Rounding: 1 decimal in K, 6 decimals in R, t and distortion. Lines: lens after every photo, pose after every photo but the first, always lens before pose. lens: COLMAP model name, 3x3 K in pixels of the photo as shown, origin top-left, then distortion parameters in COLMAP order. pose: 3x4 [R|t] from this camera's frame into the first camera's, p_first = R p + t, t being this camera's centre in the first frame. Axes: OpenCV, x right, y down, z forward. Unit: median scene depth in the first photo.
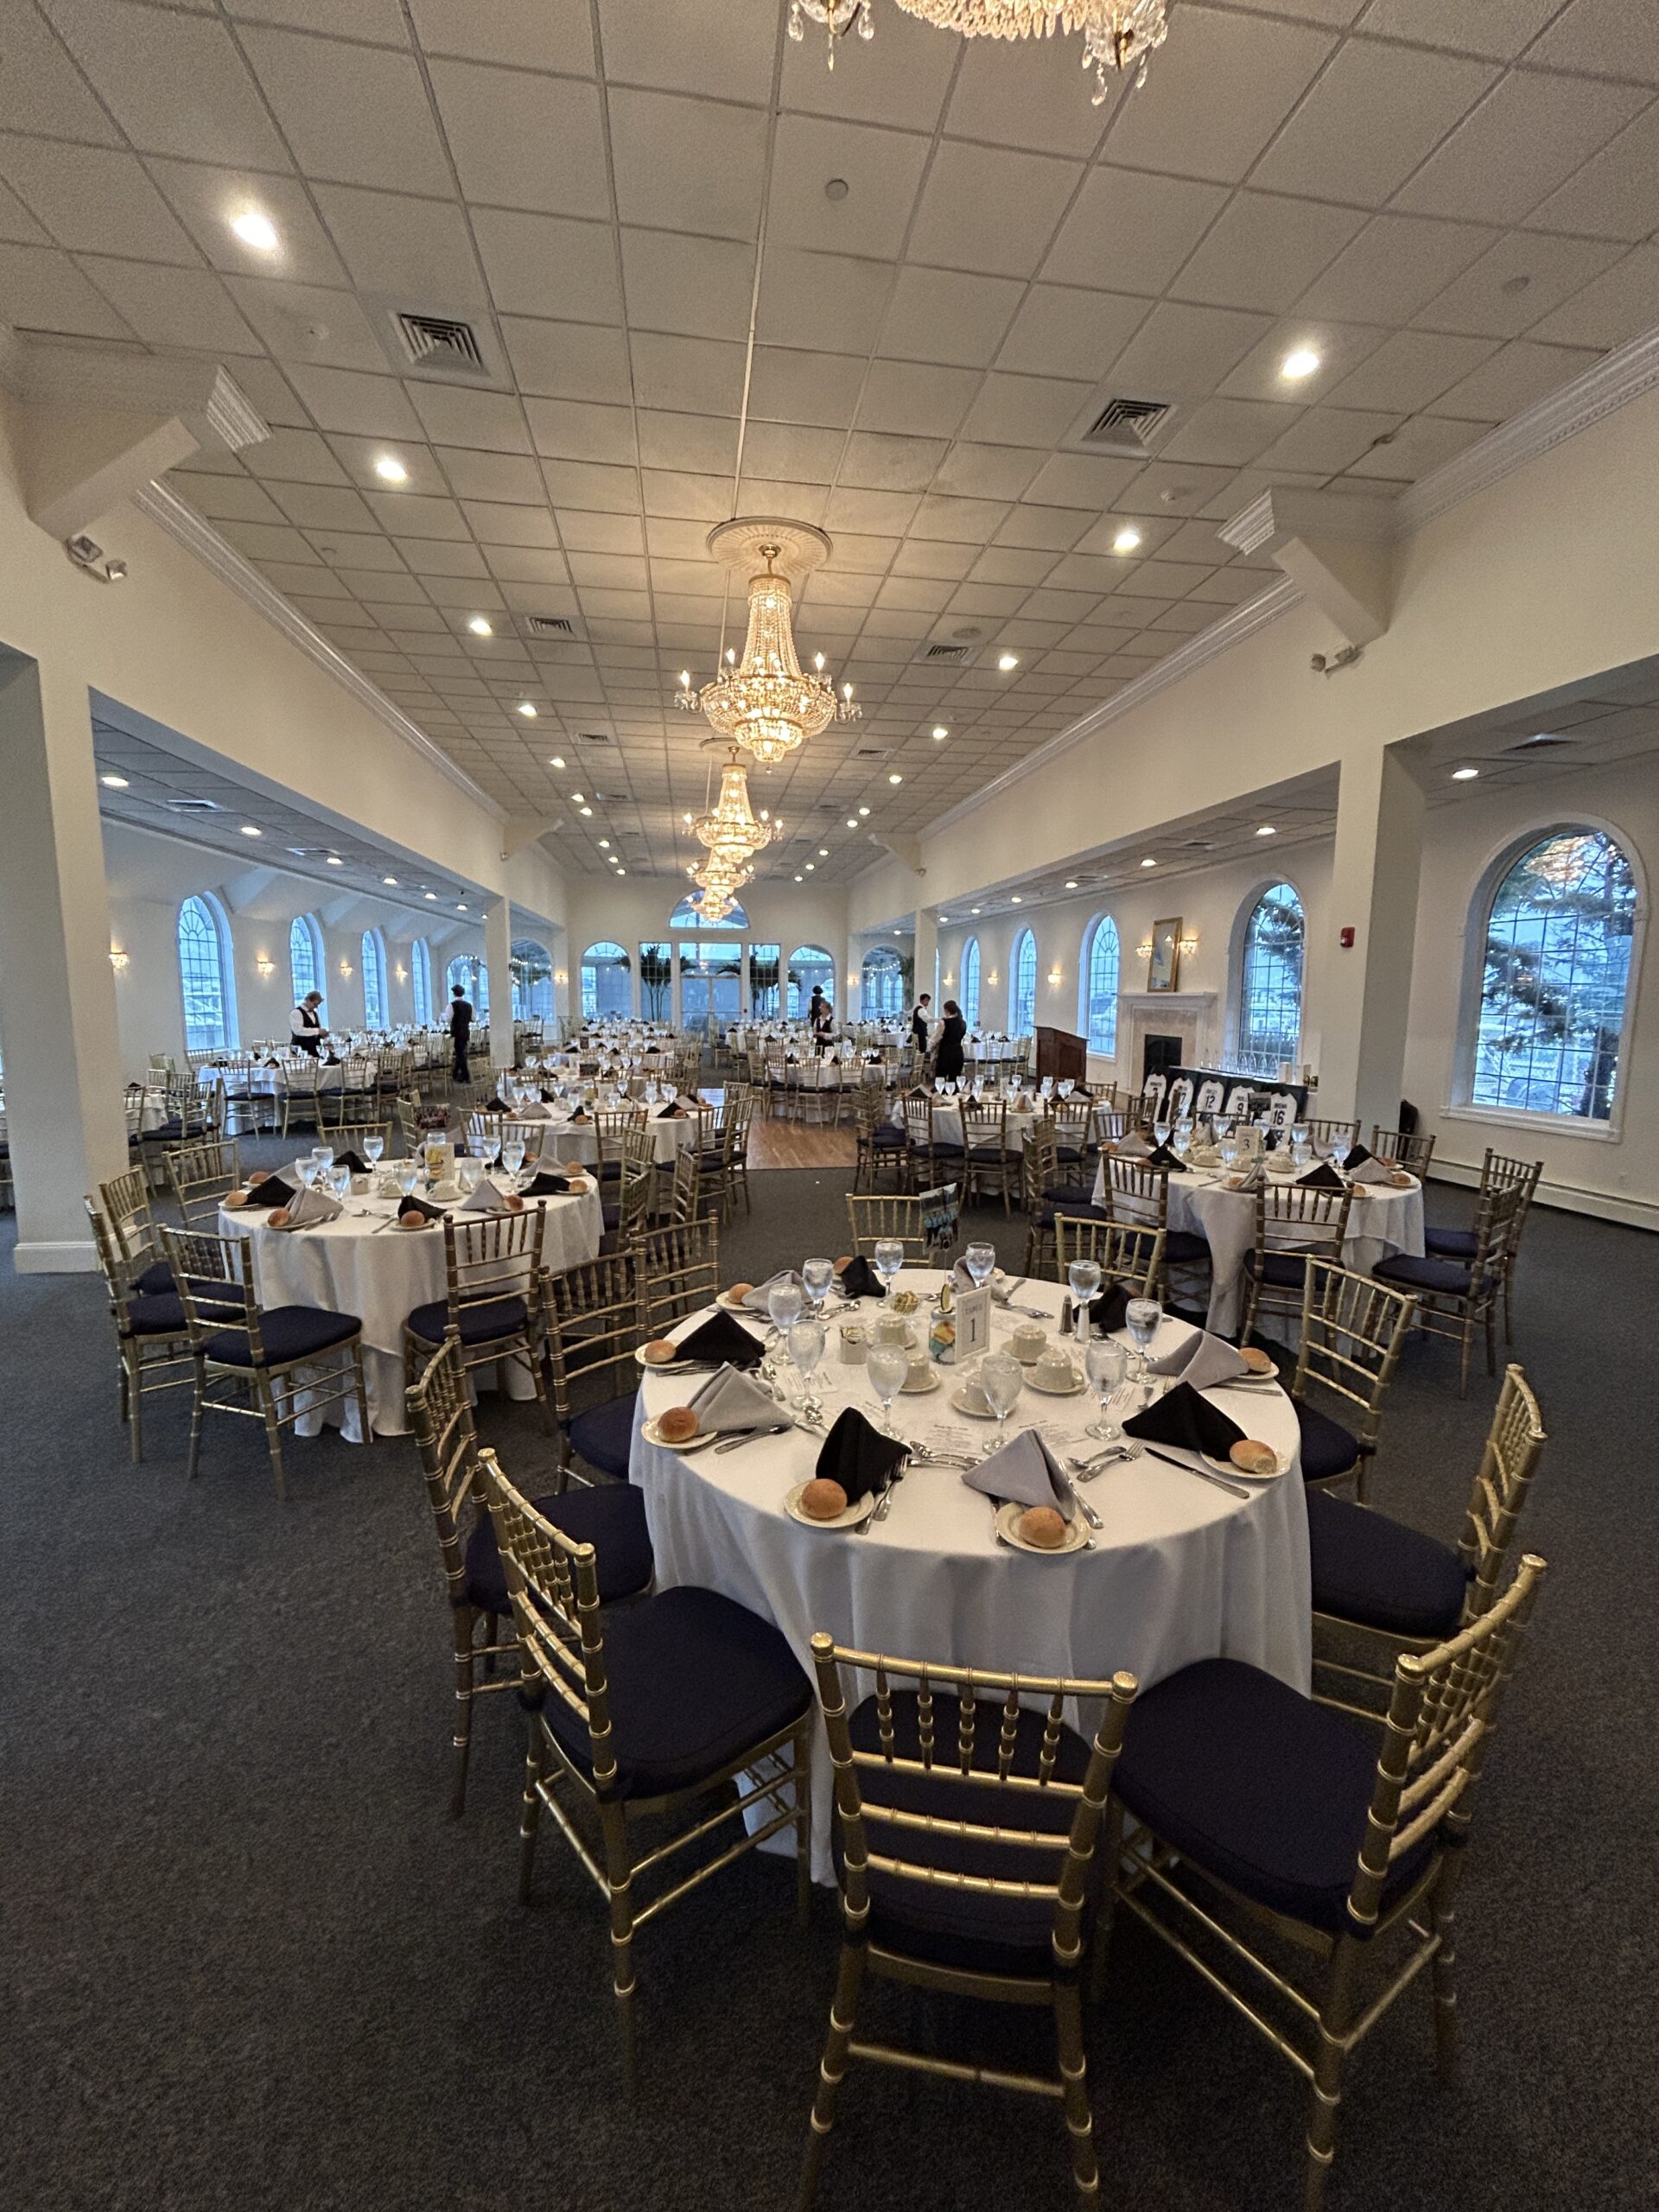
lens RADIAL K [[898.2, 0, 822.6], [0, 898.2, 1105.0], [0, 0, 1]] dist [-0.001918, -0.000108]
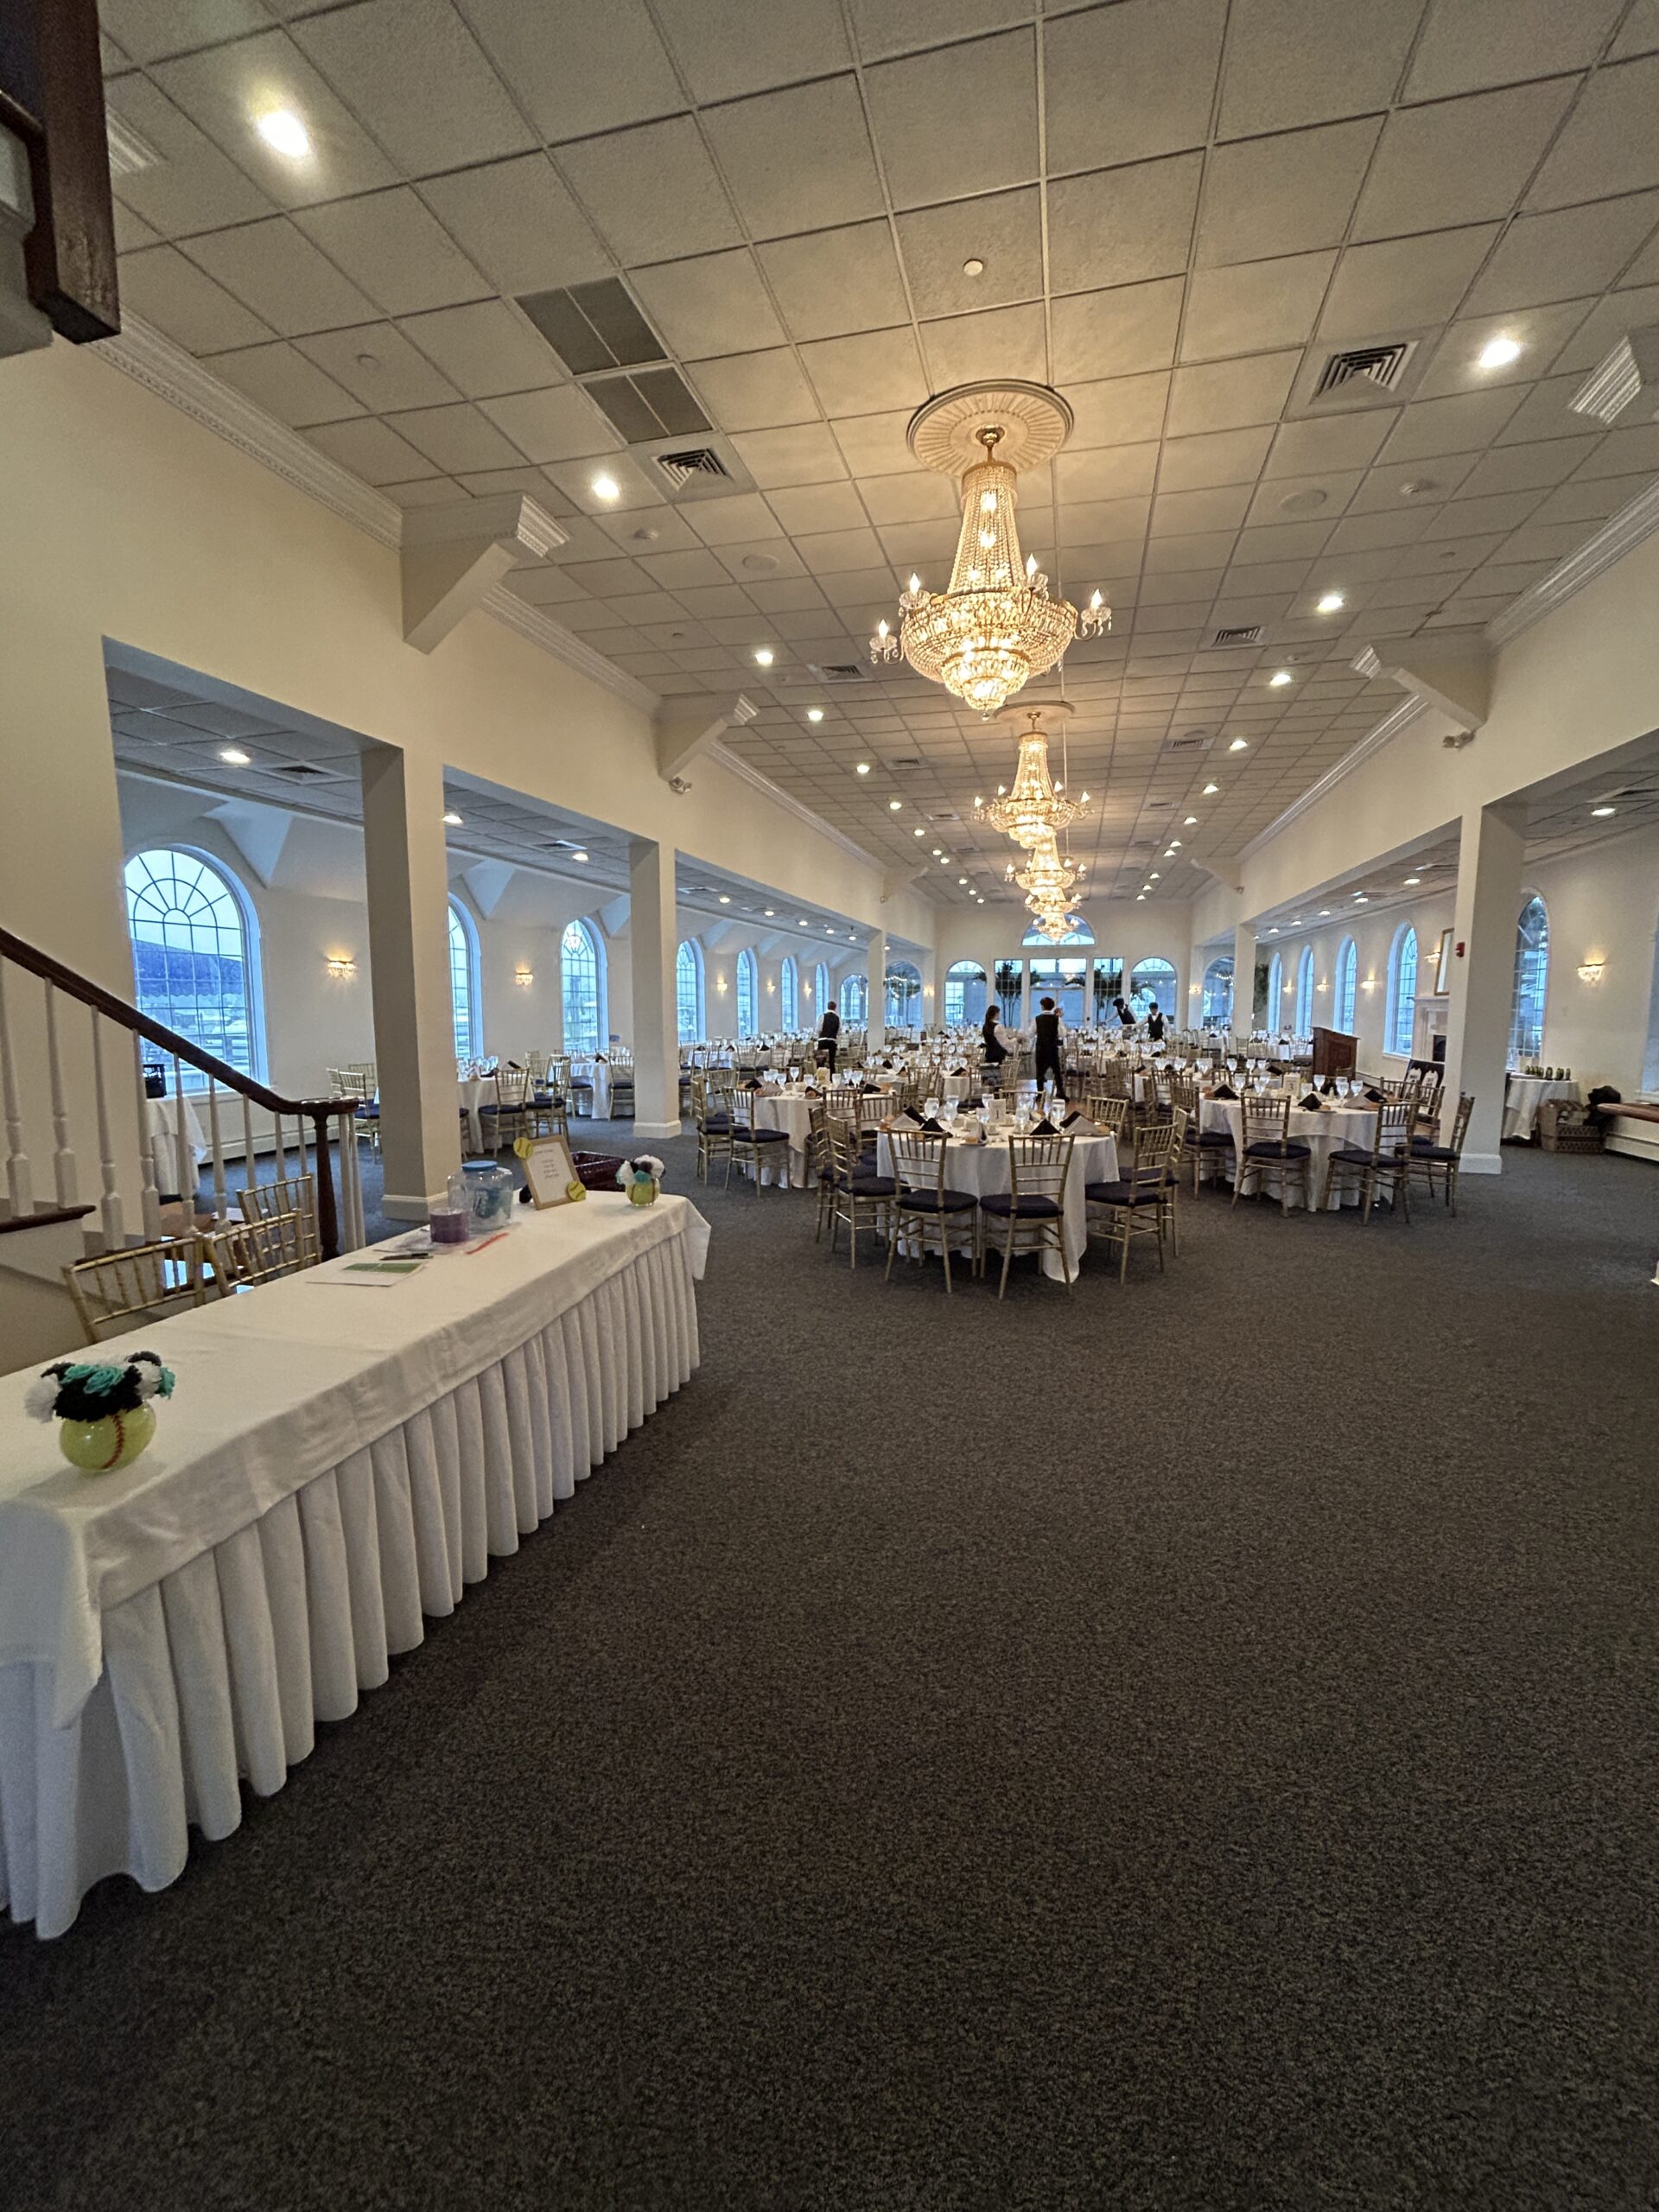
lens RADIAL K [[898.2, 0, 822.6], [0, 898.2, 1105.0], [0, 0, 1]] dist [-0.001918, -0.000108]
pose [[0.914257, 0.035532, -0.403573, 0.130821], [-0.041670, 0.999111, -0.006434, 0.044046], [0.402986, 0.022699, 0.914925, -0.285314]]
